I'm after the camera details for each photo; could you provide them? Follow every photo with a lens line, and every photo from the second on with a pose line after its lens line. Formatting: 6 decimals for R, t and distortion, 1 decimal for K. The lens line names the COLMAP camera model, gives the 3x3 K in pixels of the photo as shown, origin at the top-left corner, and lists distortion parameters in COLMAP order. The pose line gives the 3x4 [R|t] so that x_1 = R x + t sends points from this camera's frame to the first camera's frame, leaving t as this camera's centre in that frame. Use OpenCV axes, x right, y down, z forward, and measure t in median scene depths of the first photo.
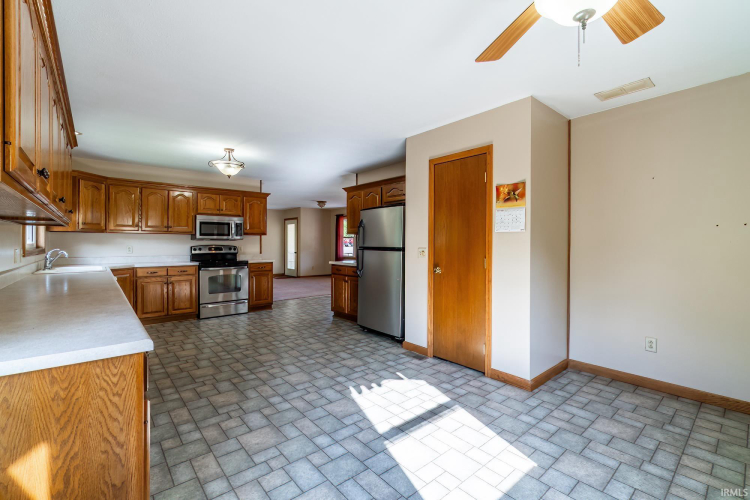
lens RADIAL K [[327.3, 0, 374.2], [0, 327.3, 244.8], [0, 0, 1]] dist [-0.008130, 0.000410]
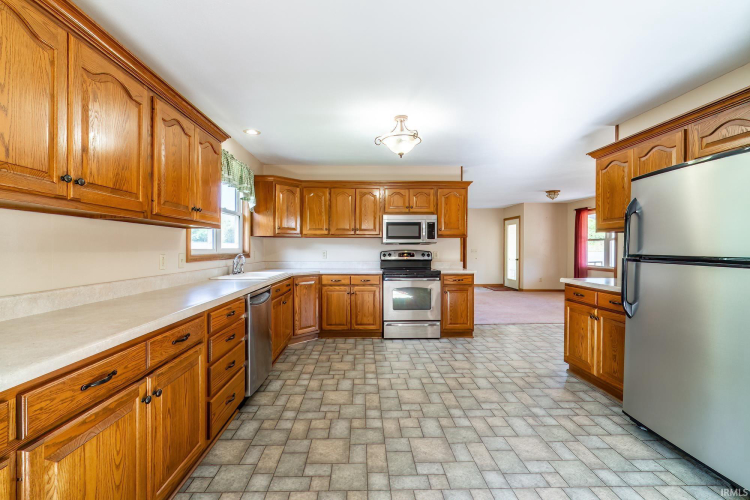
lens RADIAL K [[327.3, 0, 373.5], [0, 327.3, 249.1], [0, 0, 1]] dist [-0.008130, 0.000410]
pose [[0.782270, 0.001486, -0.622937, -0.039191], [-0.002645, 0.999996, -0.000936, -0.000712], [0.622933, 0.002379, 0.782271, 0.369968]]
